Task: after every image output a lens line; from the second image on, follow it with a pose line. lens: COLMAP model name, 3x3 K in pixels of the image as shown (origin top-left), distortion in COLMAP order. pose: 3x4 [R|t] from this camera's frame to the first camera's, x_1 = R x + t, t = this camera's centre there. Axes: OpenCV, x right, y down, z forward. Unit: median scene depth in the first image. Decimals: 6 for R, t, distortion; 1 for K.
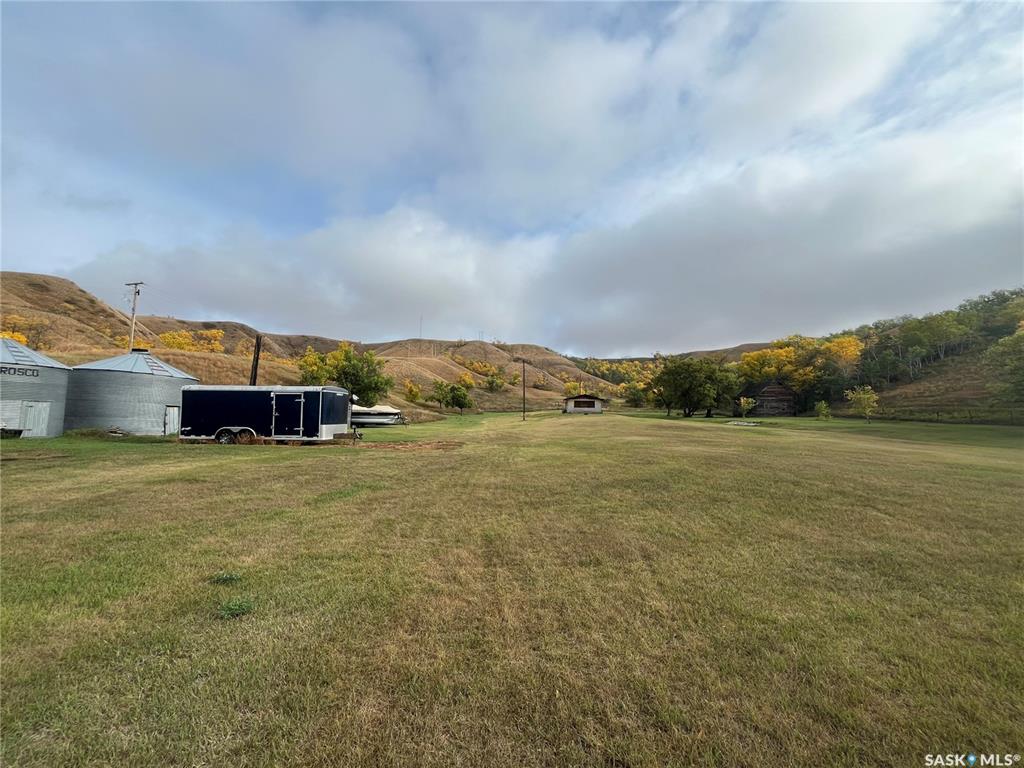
lens RADIAL K [[414.3, 0, 511.0], [0, 414.3, 384.5], [0, 0, 1]] dist [0.001730, 0.000668]
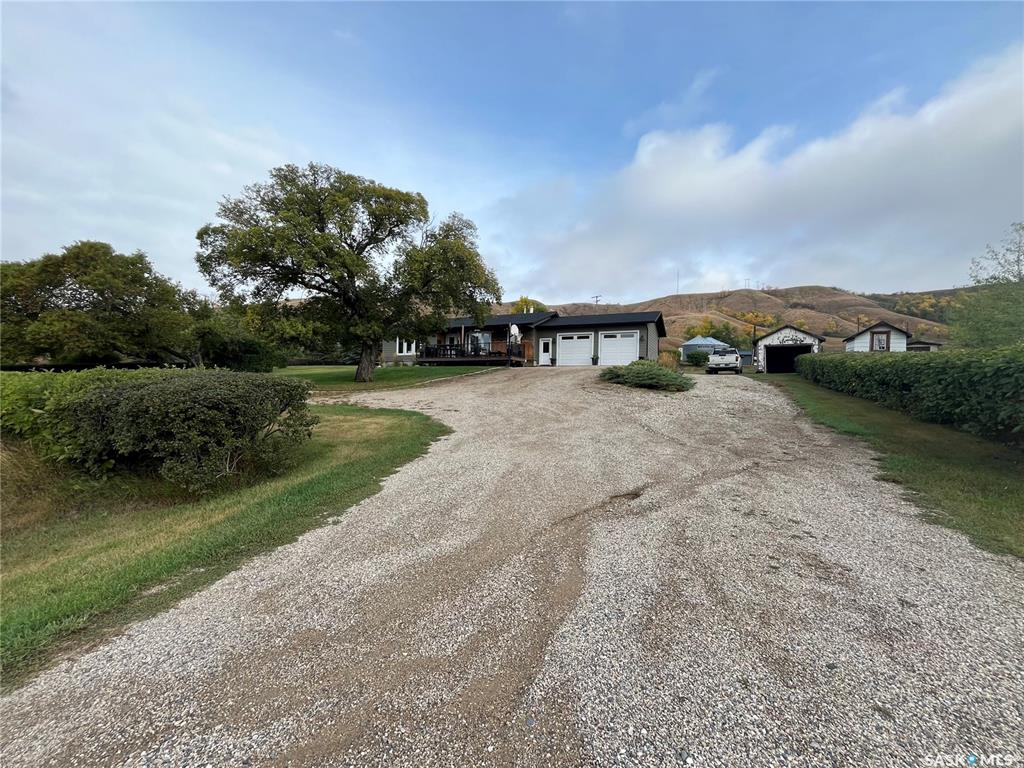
lens RADIAL K [[414.3, 0, 512.6], [0, 414.3, 380.3], [0, 0, 1]] dist [0.001730, 0.000668]
pose [[0.849700, -0.009102, -0.527189, -0.033875], [0.059999, 0.995026, 0.079524, -0.005415], [0.523842, -0.099202, 0.846019, -0.120793]]
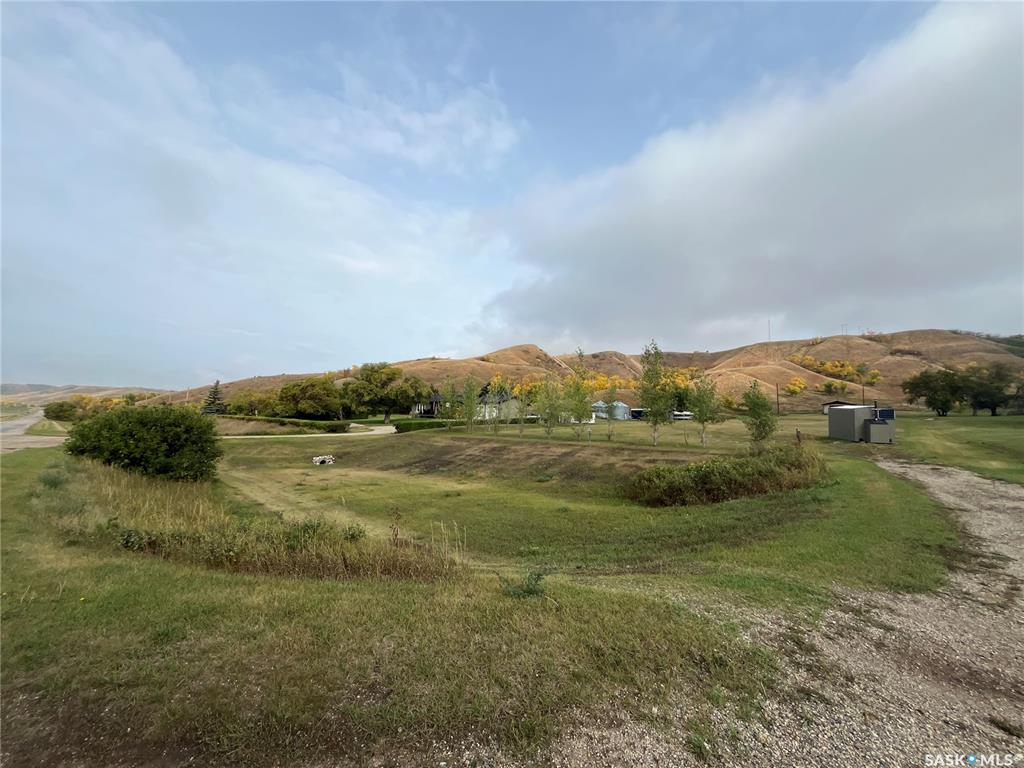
lens RADIAL K [[414.3, 0, 509.5], [0, 414.3, 385.9], [0, 0, 1]] dist [0.001730, 0.000668]
pose [[0.682118, -0.060595, -0.728727, 0.090976], [0.056630, 0.997945, -0.029973, -0.010161], [0.729046, -0.020823, 0.684148, -0.167294]]
